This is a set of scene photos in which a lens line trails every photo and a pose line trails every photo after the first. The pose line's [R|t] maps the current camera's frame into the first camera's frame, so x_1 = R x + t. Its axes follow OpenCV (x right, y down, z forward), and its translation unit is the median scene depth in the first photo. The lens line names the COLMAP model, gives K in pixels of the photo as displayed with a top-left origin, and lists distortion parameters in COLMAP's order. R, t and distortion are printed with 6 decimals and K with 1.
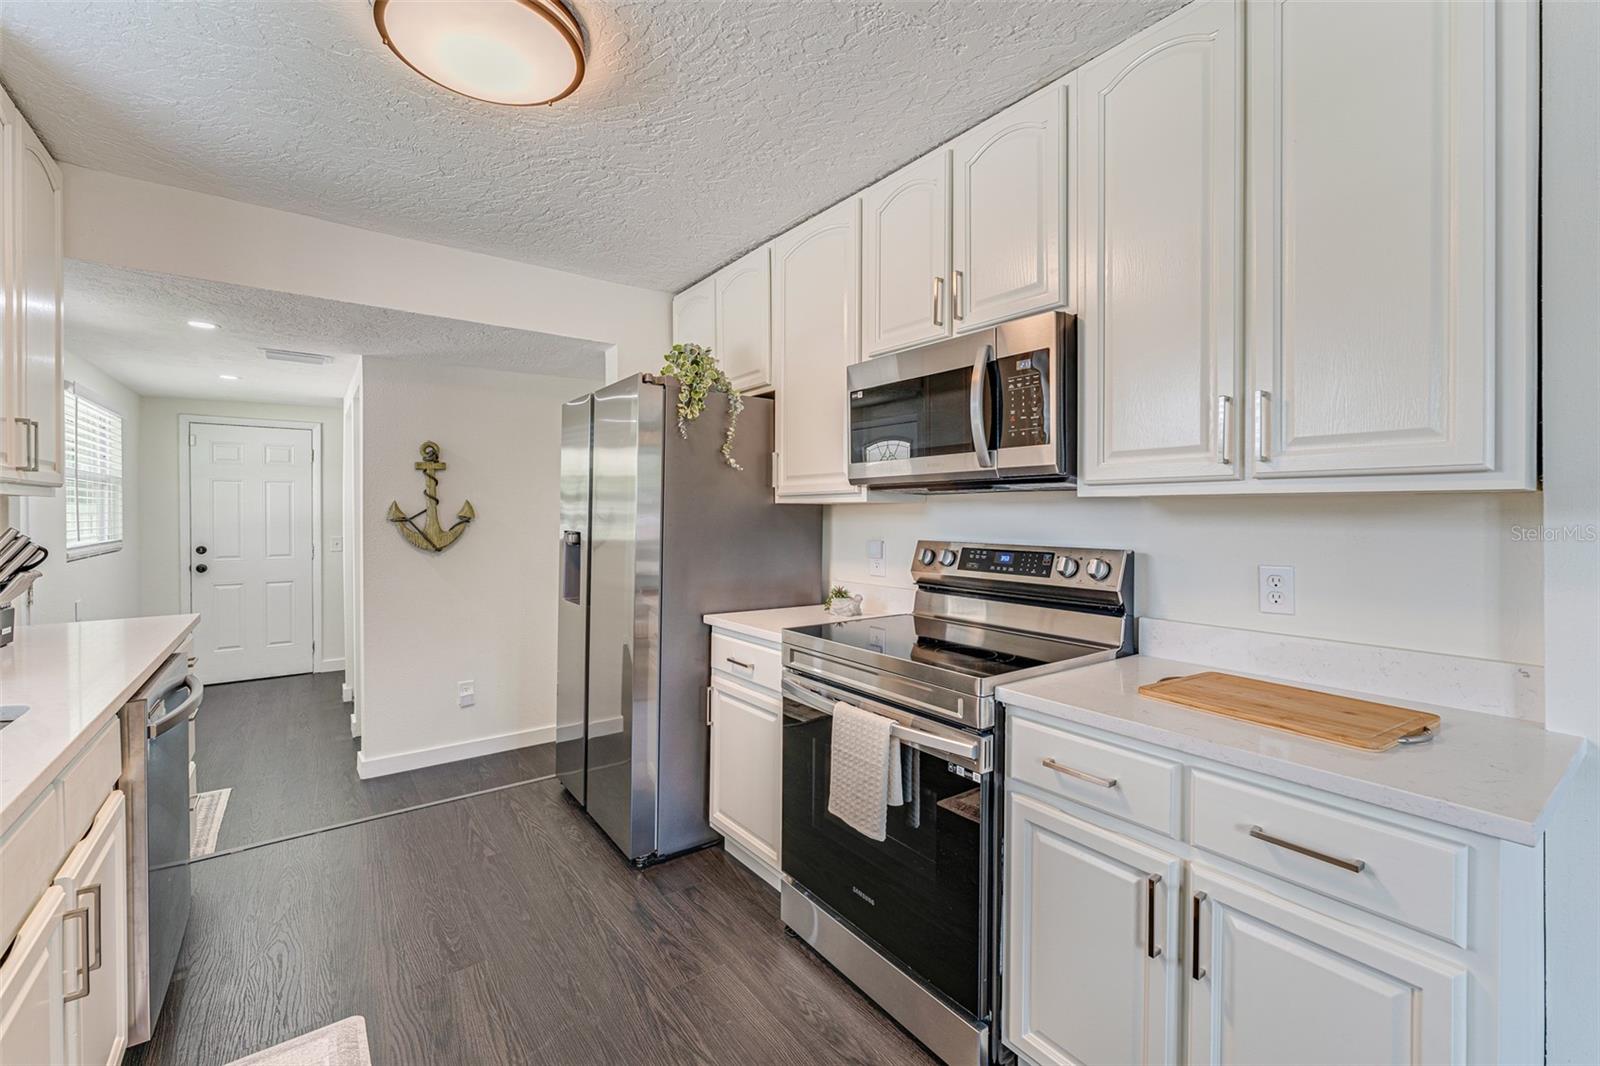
lens RADIAL K [[656.3, 0, 805.0], [0, 656.3, 520.9], [0, 0, 1]] dist [0.000591, 0.000035]
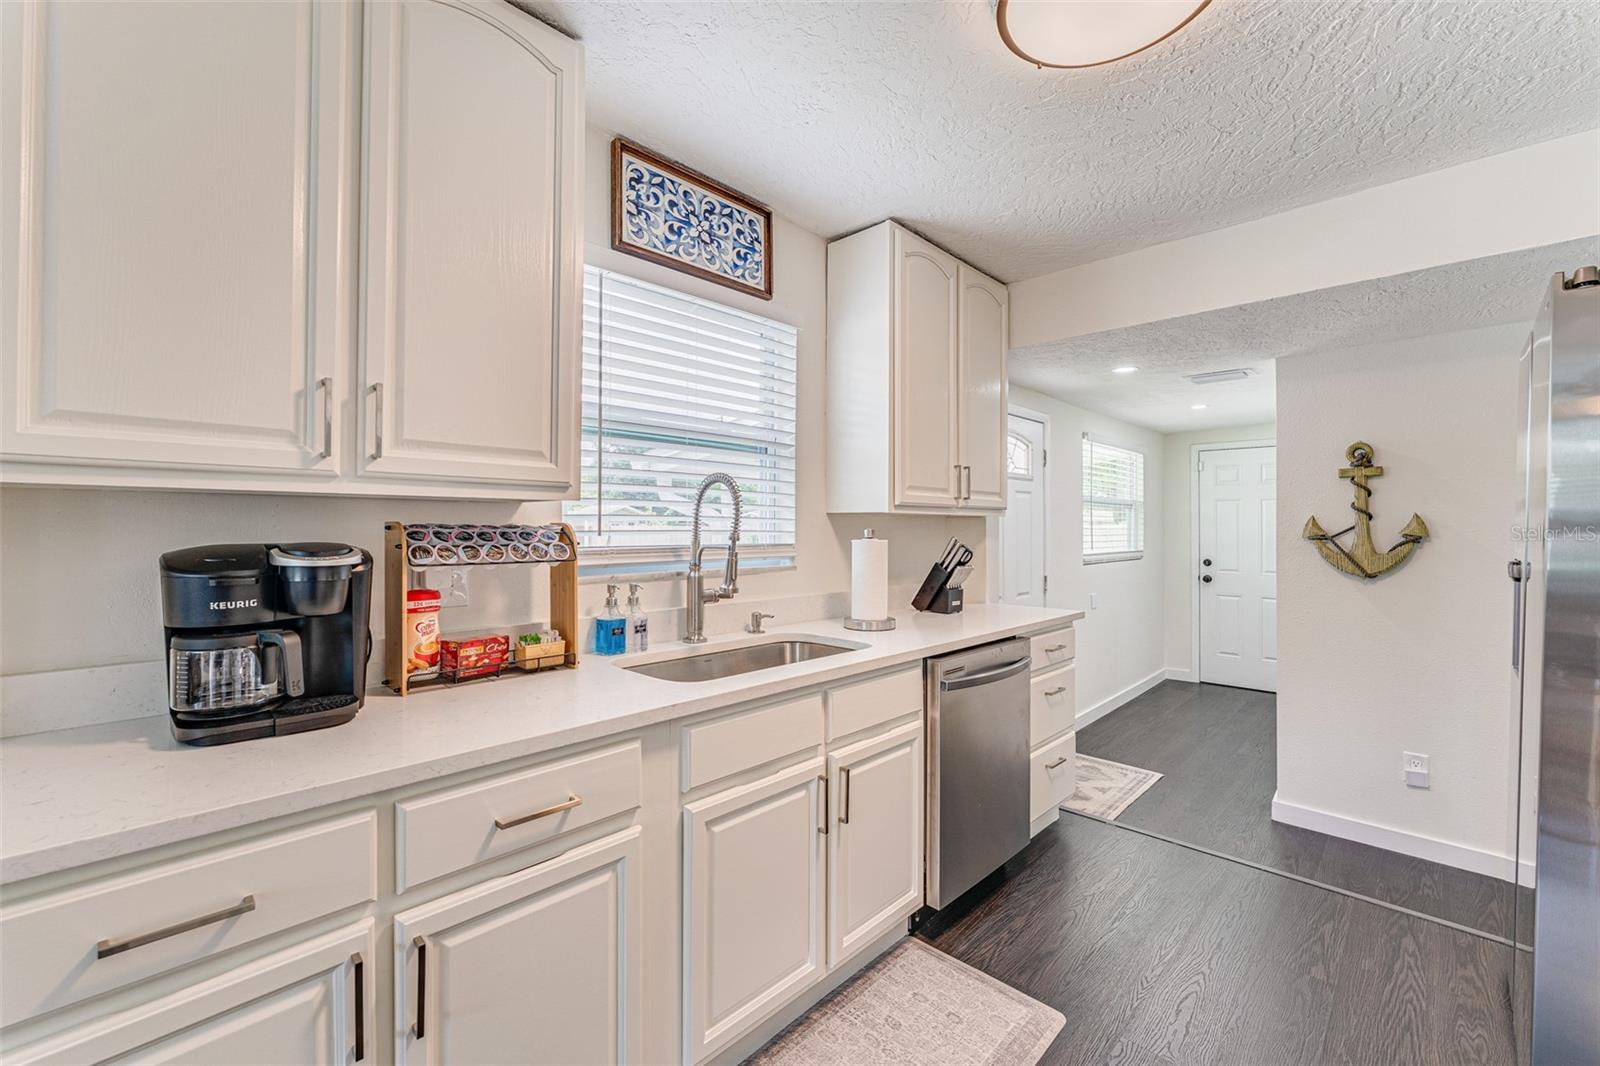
lens RADIAL K [[656.3, 0, 805.6], [0, 656.3, 526.5], [0, 0, 1]] dist [0.000591, 0.000035]
pose [[0.159201, -0.000183, -0.987246, 0.124556], [-0.019334, 0.999808, -0.003304, -0.000673], [0.987057, 0.019614, 0.159167, 0.195025]]
